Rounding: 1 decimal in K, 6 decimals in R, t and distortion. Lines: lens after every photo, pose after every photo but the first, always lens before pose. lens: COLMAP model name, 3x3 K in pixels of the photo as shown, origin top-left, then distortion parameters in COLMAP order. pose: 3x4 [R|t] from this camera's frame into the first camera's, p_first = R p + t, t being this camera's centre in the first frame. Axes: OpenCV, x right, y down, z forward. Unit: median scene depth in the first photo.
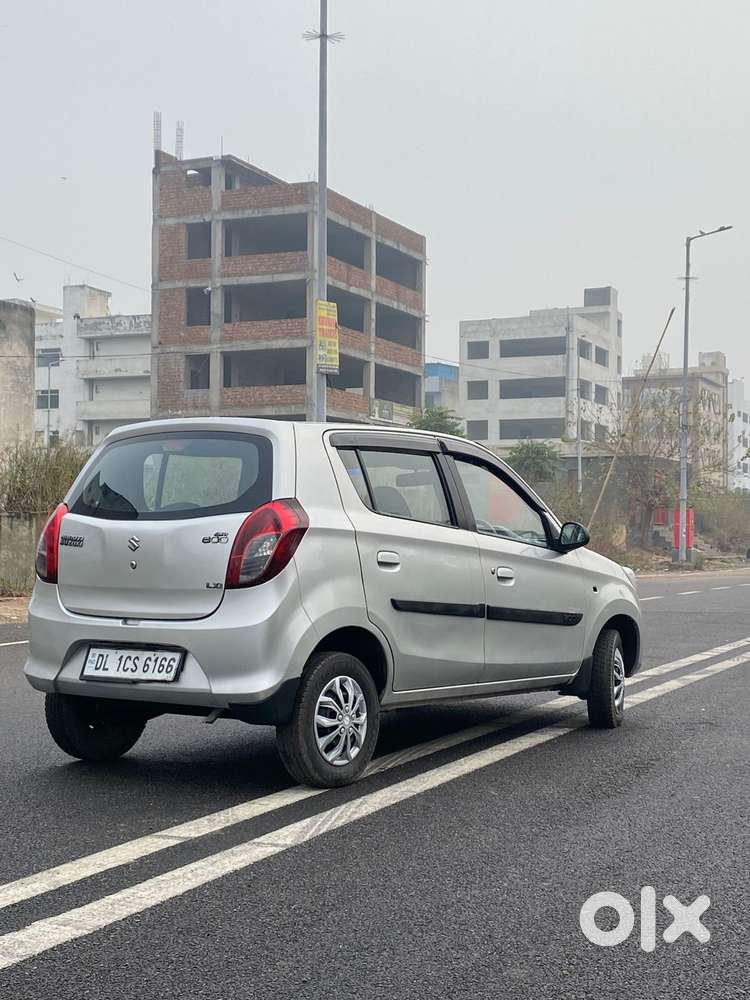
lens RADIAL K [[1427.5, 0, 372.8], [0, 1427.5, 493.9], [0, 0, 1]] dist [0.154566, 0.000000]
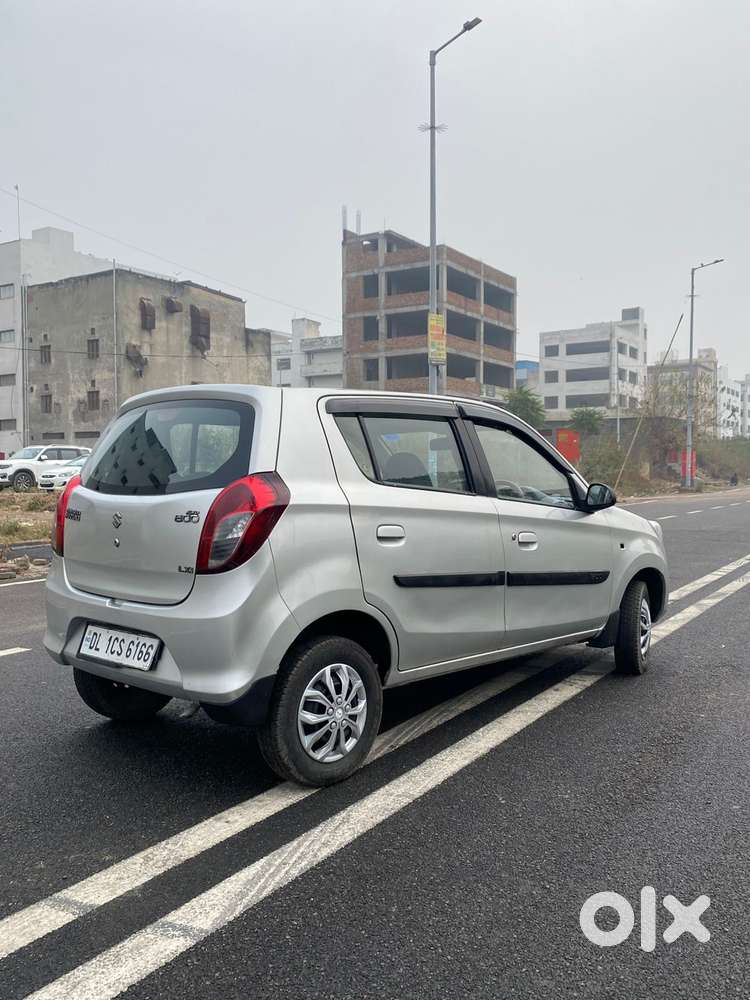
lens RADIAL K [[868.0, 0, 378.7], [0, 868.0, 496.1], [0, 0, 1]] dist [0.071947, -0.072565]
pose [[0.992061, -0.008405, -0.125474, 0.047375], [0.015788, 0.998194, 0.057966, -0.007307], [0.124761, -0.059487, 0.990402, 0.279684]]
